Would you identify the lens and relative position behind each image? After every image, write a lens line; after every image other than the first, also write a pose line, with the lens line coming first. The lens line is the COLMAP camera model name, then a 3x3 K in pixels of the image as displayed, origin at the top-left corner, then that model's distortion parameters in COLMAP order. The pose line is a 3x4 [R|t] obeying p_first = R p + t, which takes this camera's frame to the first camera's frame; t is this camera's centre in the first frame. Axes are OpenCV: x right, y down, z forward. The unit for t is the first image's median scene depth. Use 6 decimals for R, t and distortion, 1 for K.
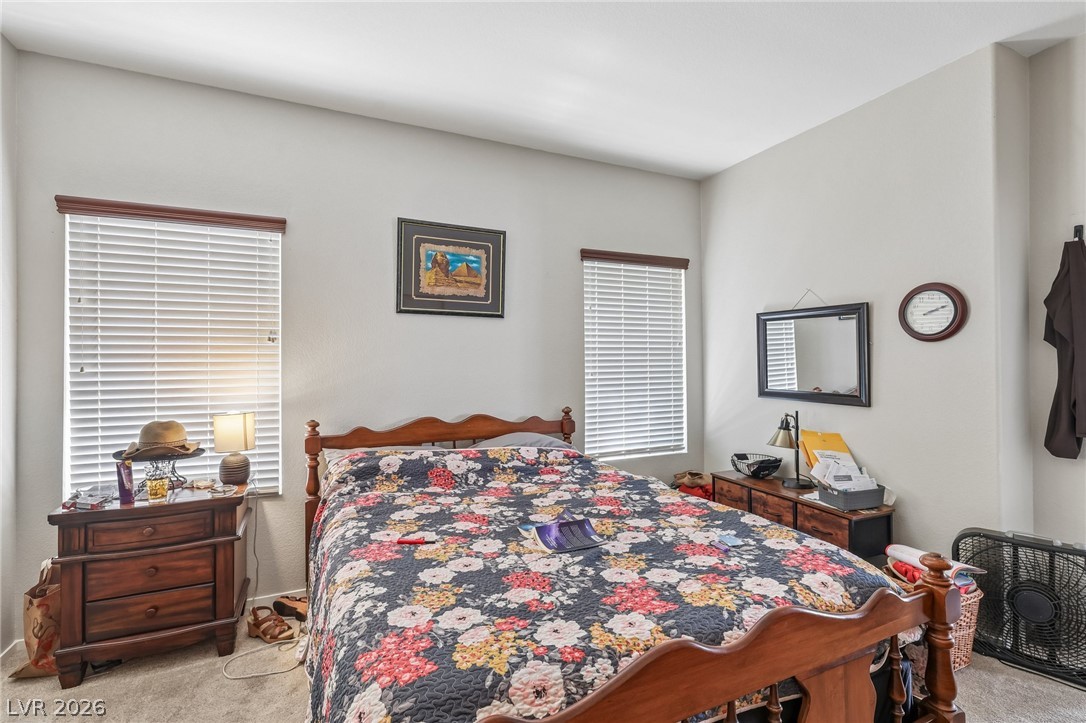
lens RADIAL K [[480.3, 0, 544.5], [0, 480.3, 355.2], [0, 0, 1]] dist [-0.000486, -0.000106]
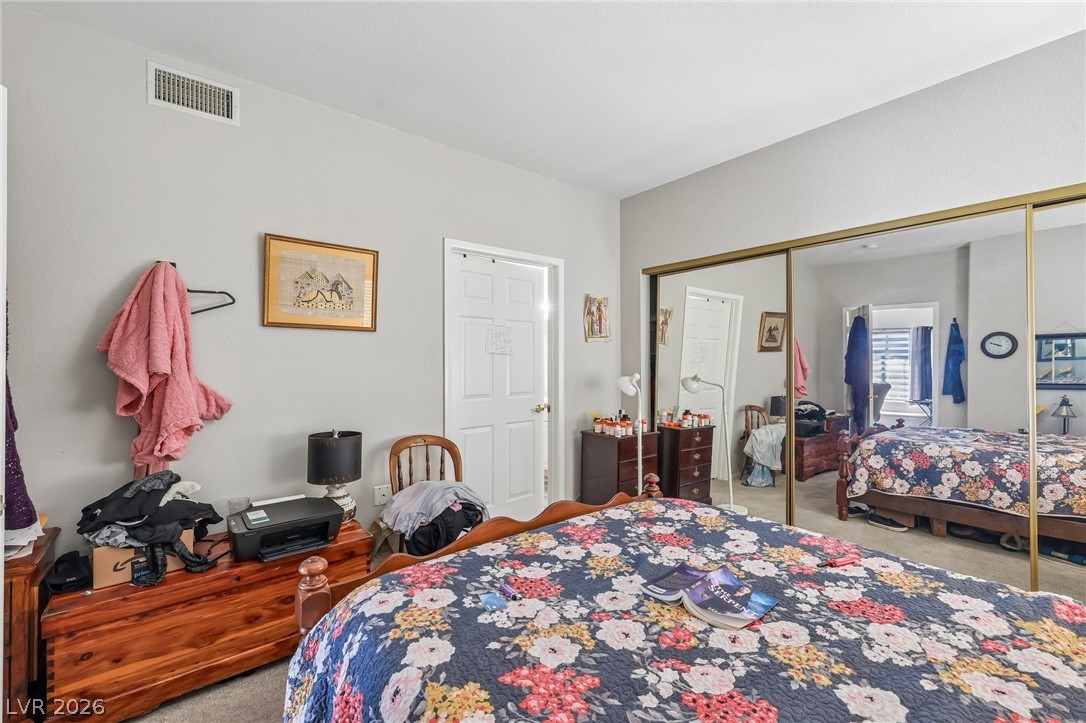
lens RADIAL K [[463.7, 0, 544.0], [0, 463.7, 360.4], [0, 0, 1]] dist [-0.001250, 0.000347]
pose [[-0.966994, 0.006837, -0.254706, 0.271706], [0.010784, 0.999842, -0.014103, 0.006551], [0.254570, -0.016385, -0.966916, 0.956842]]
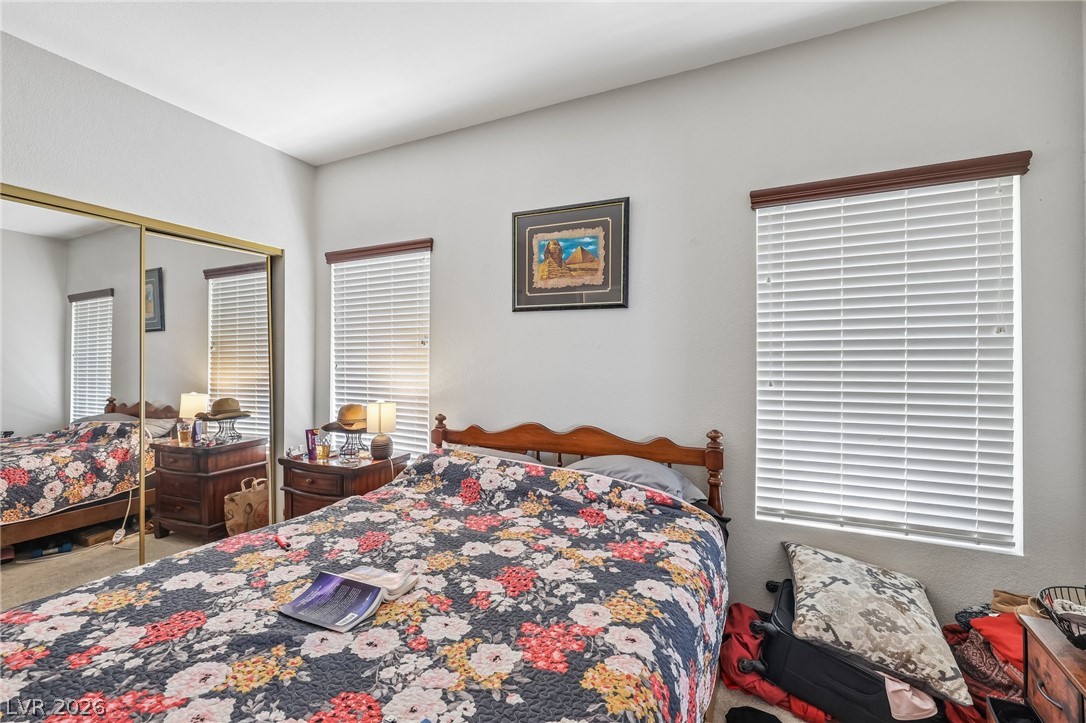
lens RADIAL K [[463.7, 0, 544.0], [0, 463.7, 360.4], [0, 0, 1]] dist [-0.001250, 0.000347]
pose [[0.646744, 0.002746, -0.762702, 0.447957], [0.002798, 0.999978, 0.005973, 0.004373], [0.762702, -0.005997, 0.646722, 0.443732]]
